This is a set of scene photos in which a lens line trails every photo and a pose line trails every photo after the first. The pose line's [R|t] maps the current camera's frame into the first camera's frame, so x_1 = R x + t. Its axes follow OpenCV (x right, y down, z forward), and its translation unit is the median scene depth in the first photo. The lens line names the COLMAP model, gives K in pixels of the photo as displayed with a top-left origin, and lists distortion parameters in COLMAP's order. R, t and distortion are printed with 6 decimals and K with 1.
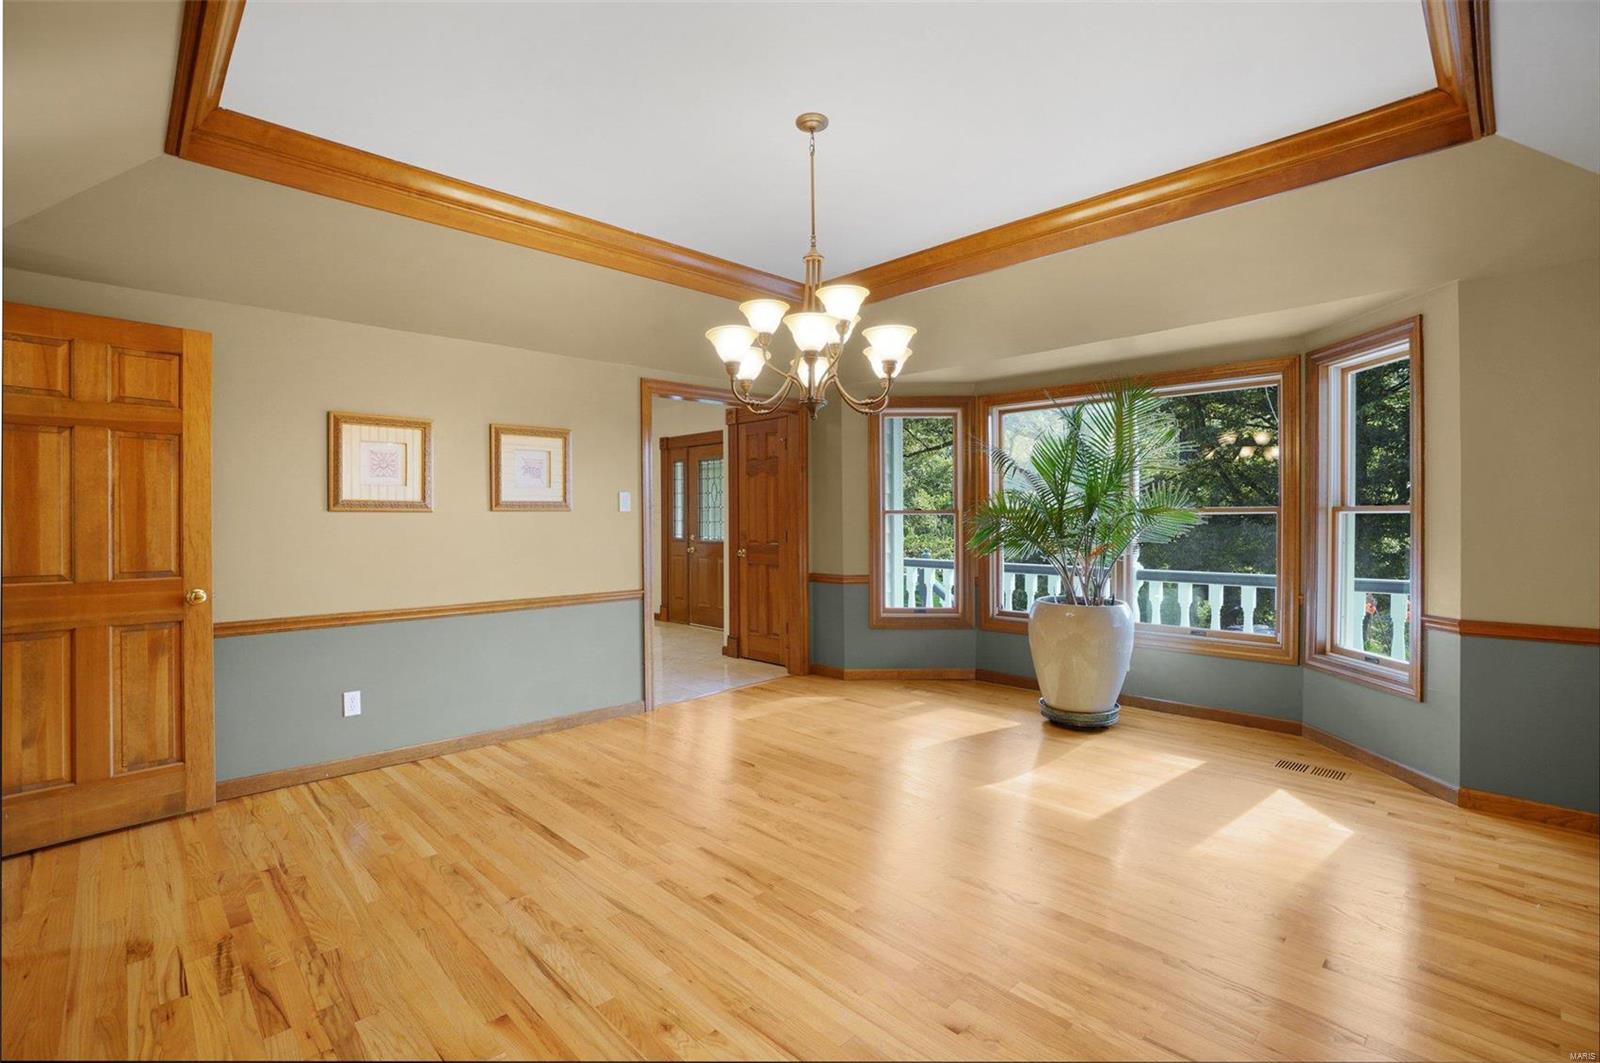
lens RADIAL K [[693.4, 0, 800.9], [0, 693.4, 523.2], [0, 0, 1]] dist [-0.000426, -0.000004]
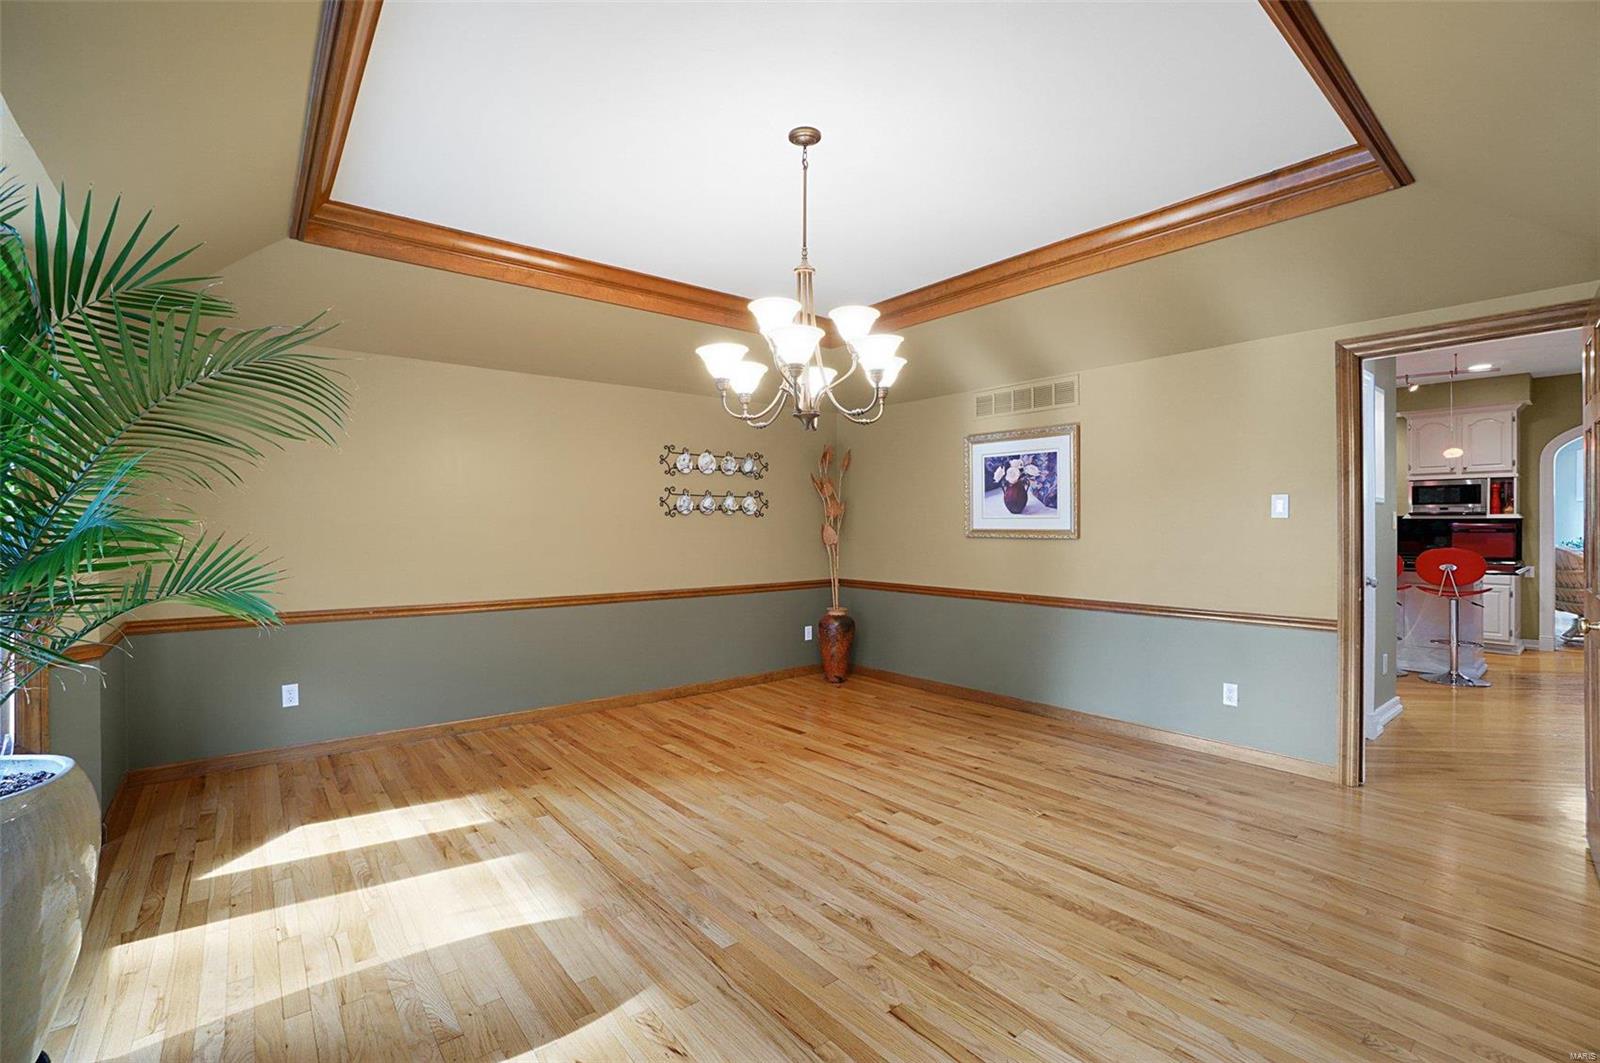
lens RADIAL K [[693.4, 0, 800.3], [0, 693.4, 531.9], [0, 0, 1]] dist [-0.000426, -0.000004]
pose [[-0.995996, 0.006538, 0.089162, -0.068668], [0.007346, 0.999935, 0.008741, -0.012136], [-0.089099, 0.009361, -0.995979, 2.205606]]
